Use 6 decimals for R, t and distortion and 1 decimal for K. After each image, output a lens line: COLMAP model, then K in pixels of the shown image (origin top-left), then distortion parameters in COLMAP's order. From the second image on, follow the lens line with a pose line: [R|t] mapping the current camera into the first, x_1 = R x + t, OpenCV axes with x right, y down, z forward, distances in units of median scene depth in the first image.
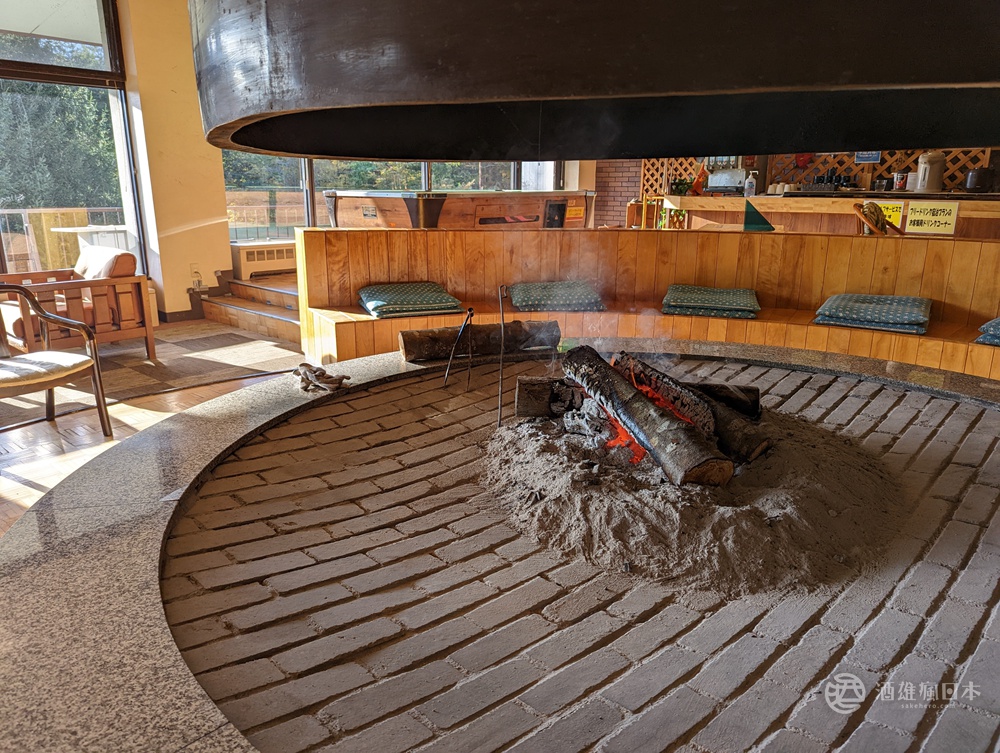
lens RADIAL K [[688.1, 0, 500.0], [0, 688.1, 376.5], [0, 0, 1]] dist [0.003636, 0.002099]
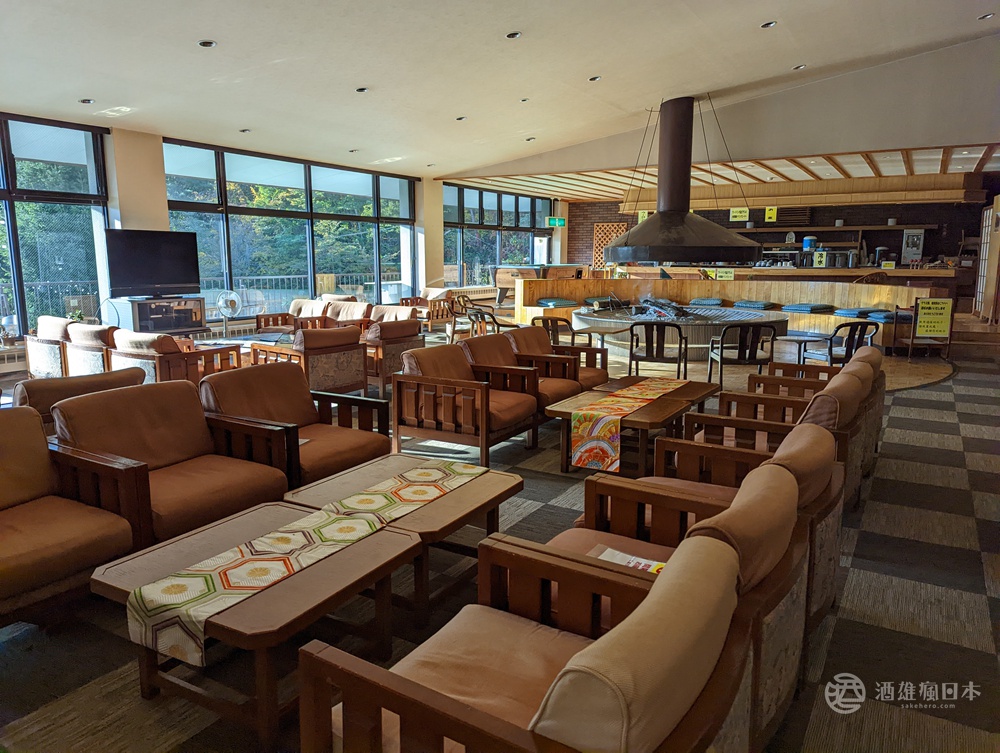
lens RADIAL K [[688.1, 0, 500.0], [0, 688.1, 376.5], [0, 0, 1]] dist [0.003636, 0.002099]
pose [[0.982046, -0.034972, 0.185373, -0.722063], [0.052572, 0.994472, -0.090895, 0.352010], [-0.181170, 0.099008, 0.978455, -1.384489]]
